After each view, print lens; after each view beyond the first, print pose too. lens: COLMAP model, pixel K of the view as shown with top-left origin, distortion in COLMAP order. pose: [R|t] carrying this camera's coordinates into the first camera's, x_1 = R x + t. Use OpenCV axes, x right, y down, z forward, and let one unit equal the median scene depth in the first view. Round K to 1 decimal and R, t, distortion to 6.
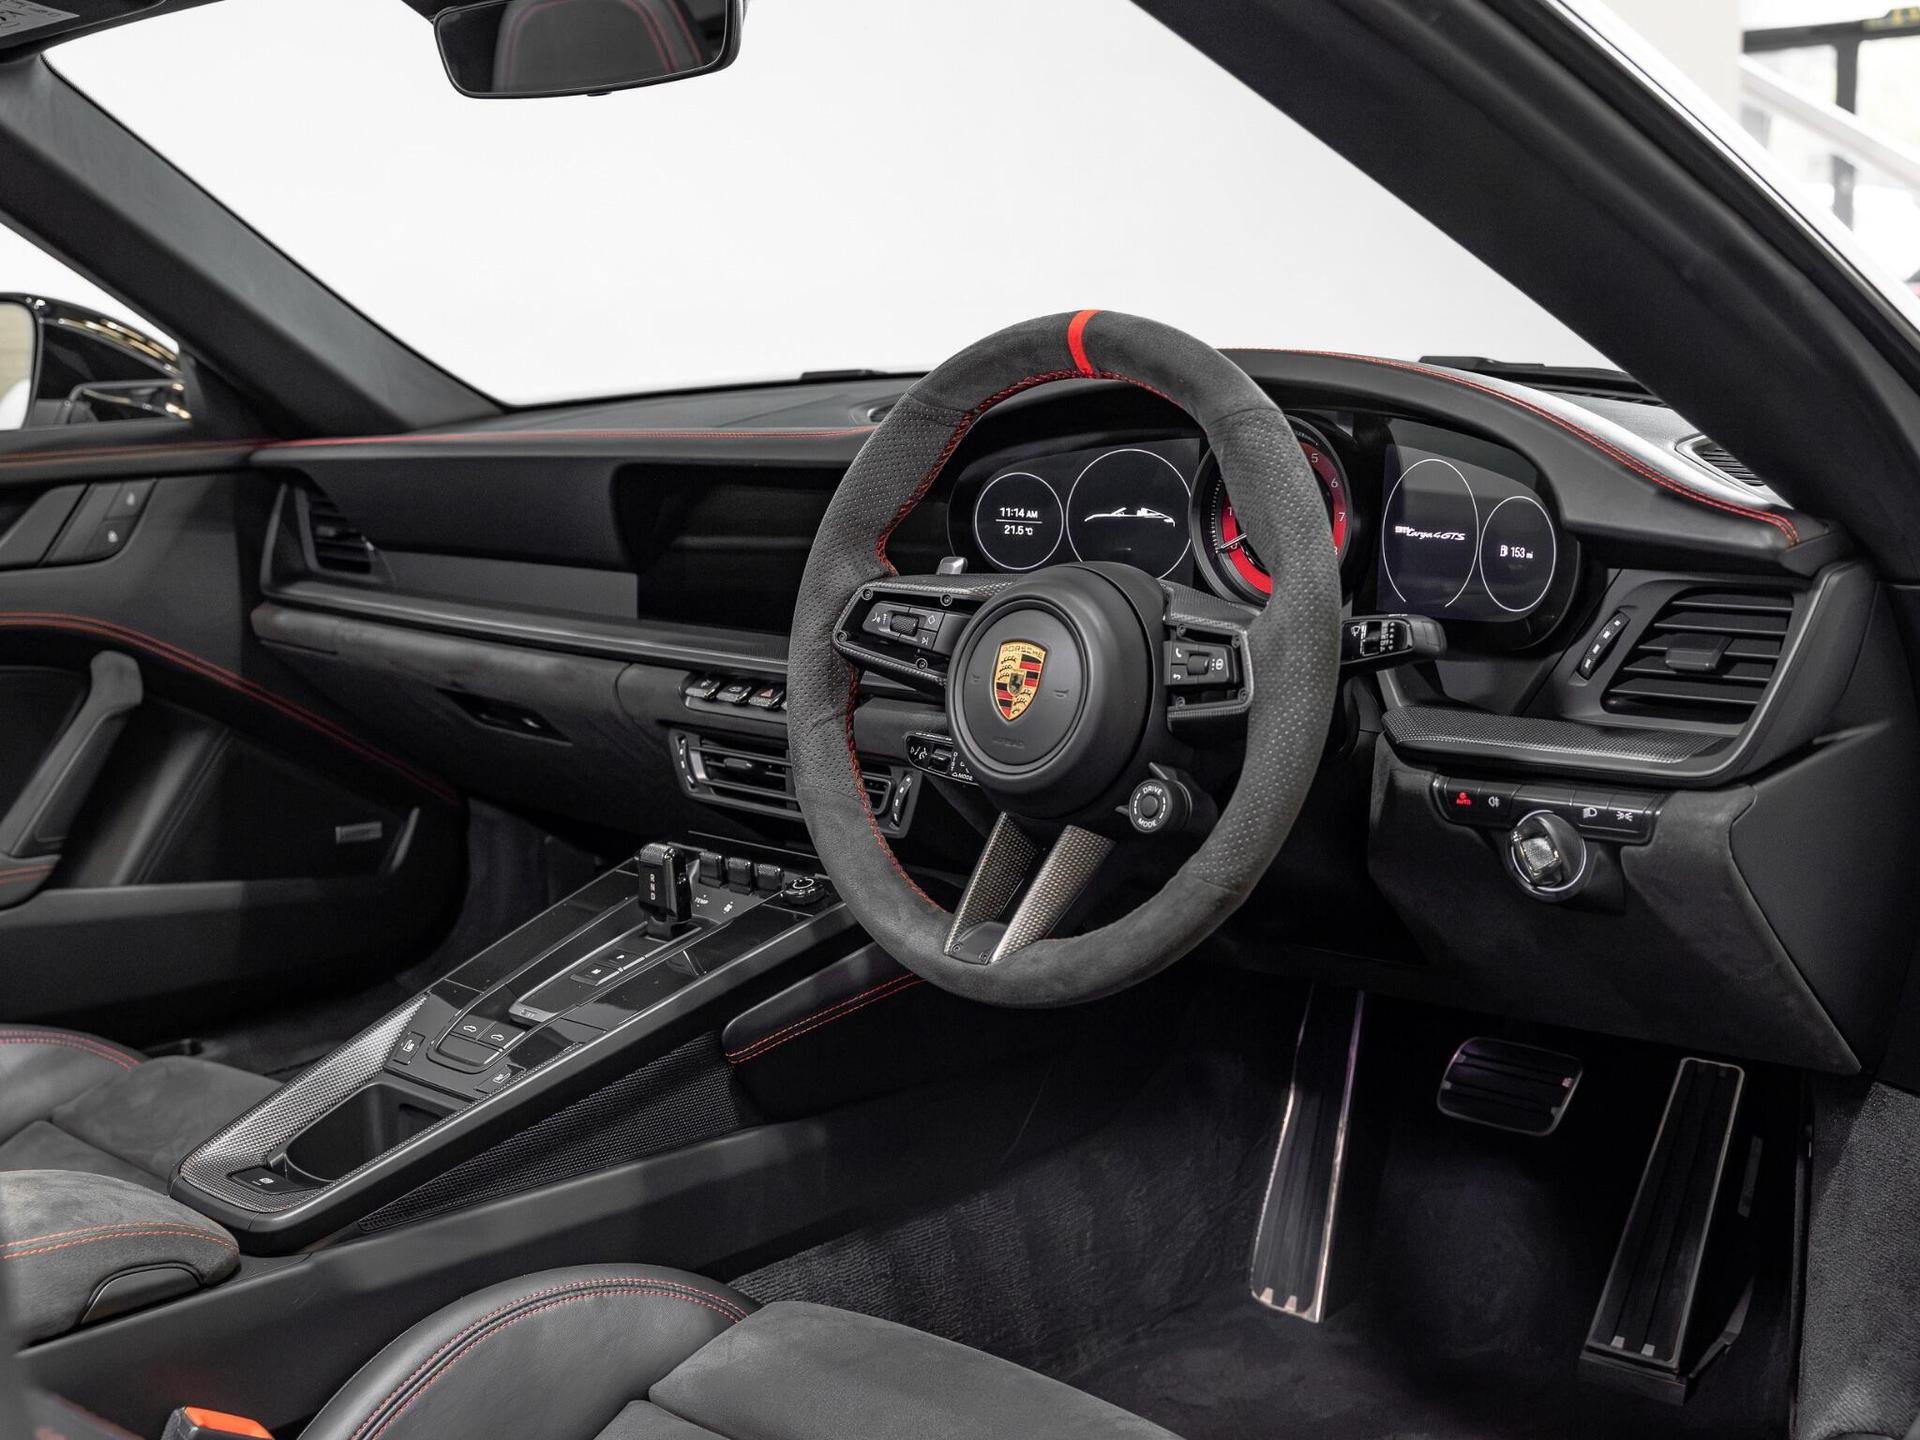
lens RADIAL K [[2455.2, 0, 960.0], [0, 2455.2, 720.0], [0, 0, 1]] dist [0.006653, -0.068366]
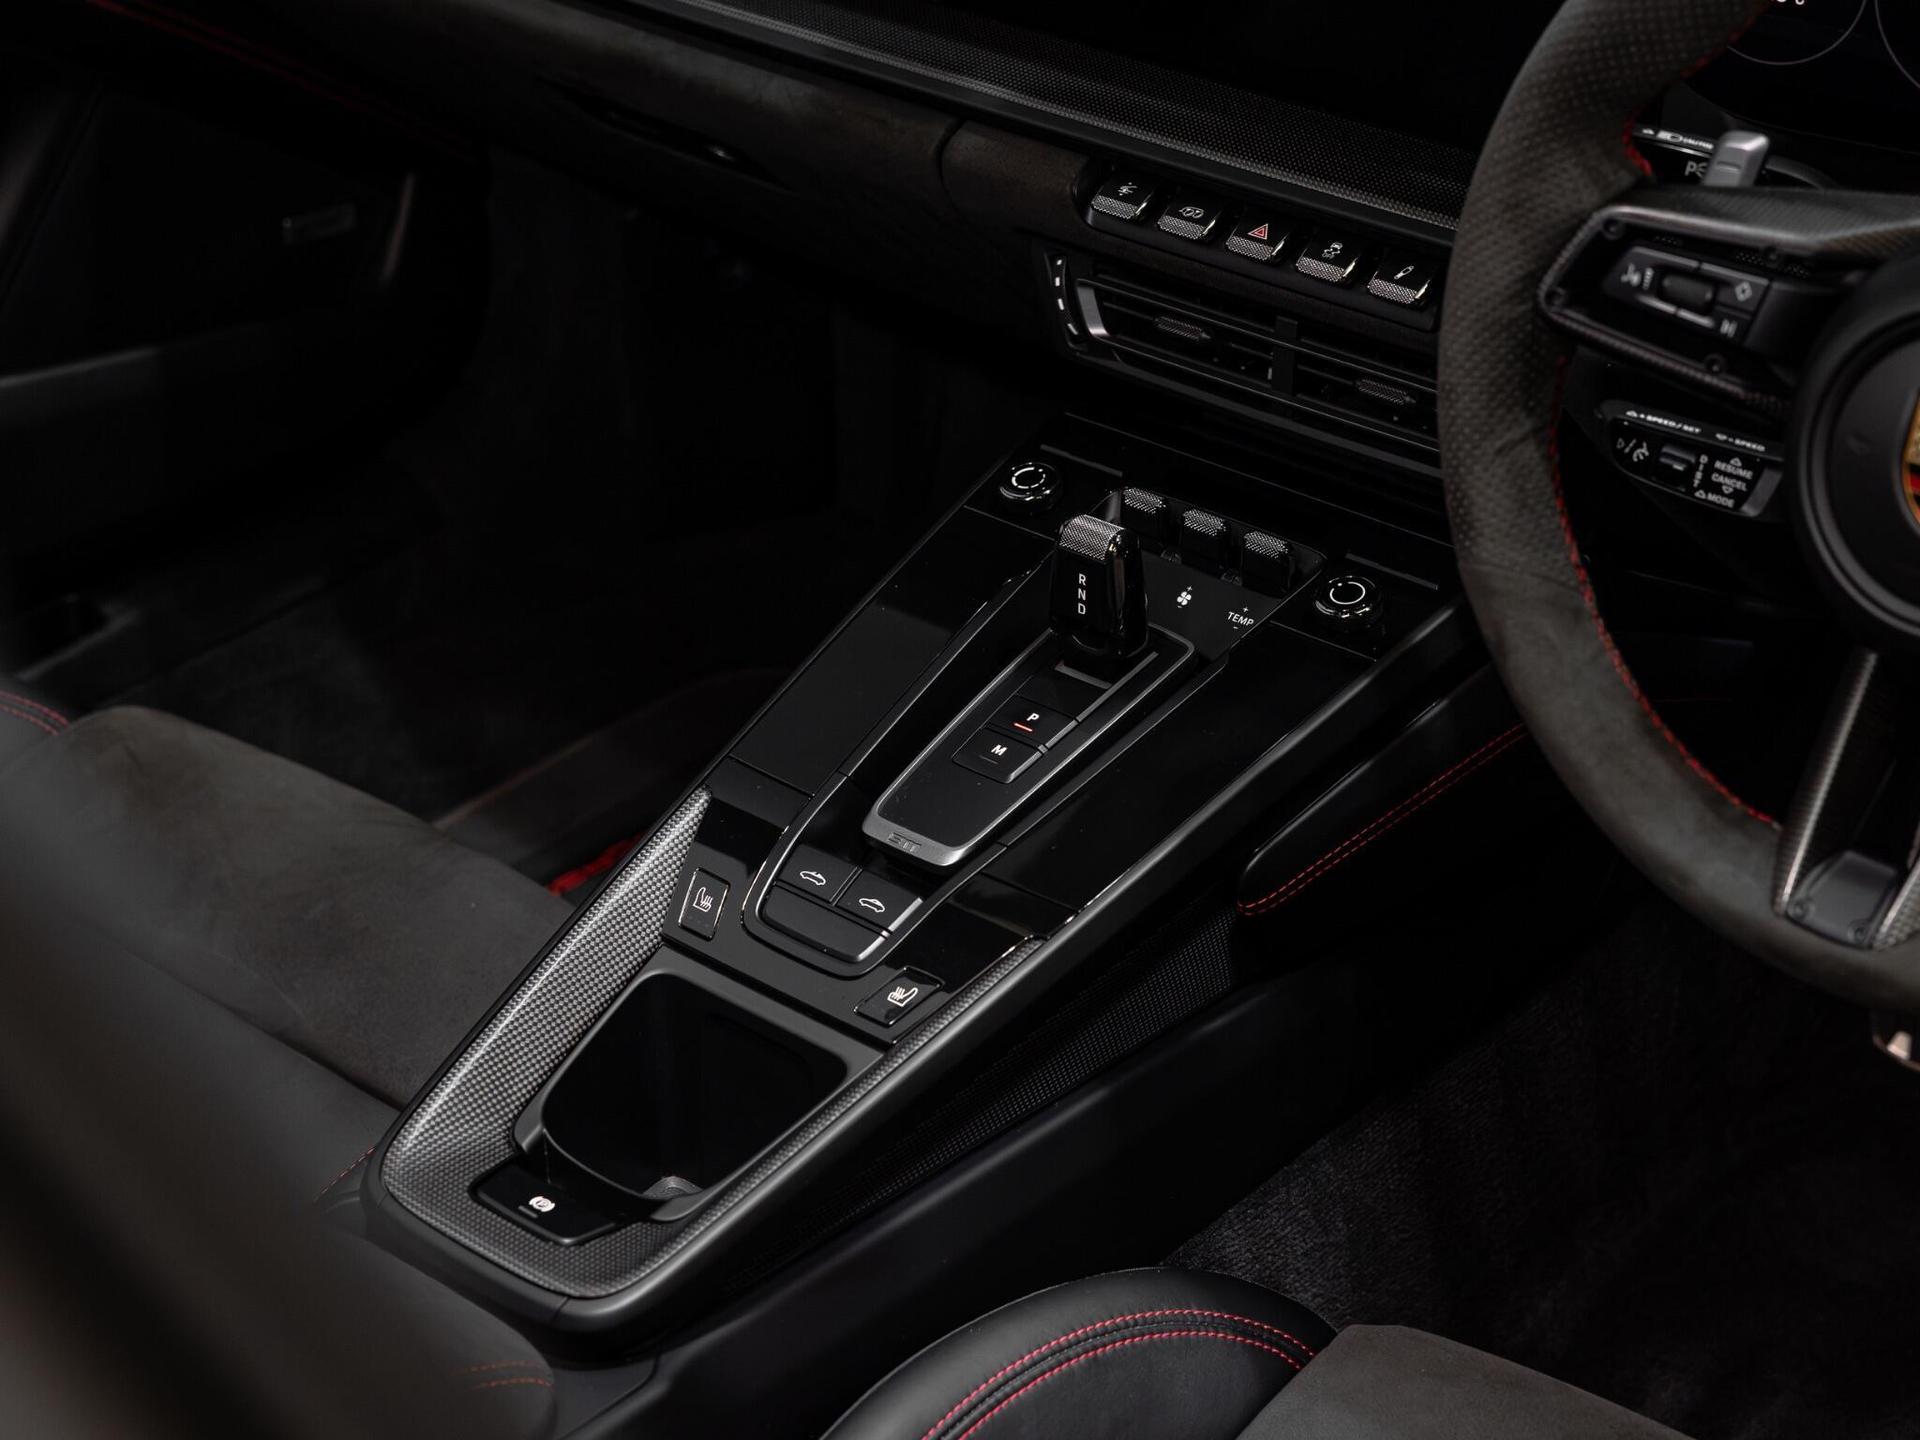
lens RADIAL K [[3790.6, 0, 960.0], [0, 3790.6, 720.0], [0, 0, 1]] dist [0.041764, -0.250498]
pose [[0.998431, -0.014299, 0.054145, -0.246243], [-0.004444, 0.943574, 0.331133, -0.242839], [-0.055825, -0.330854, 0.942029, 0.181649]]
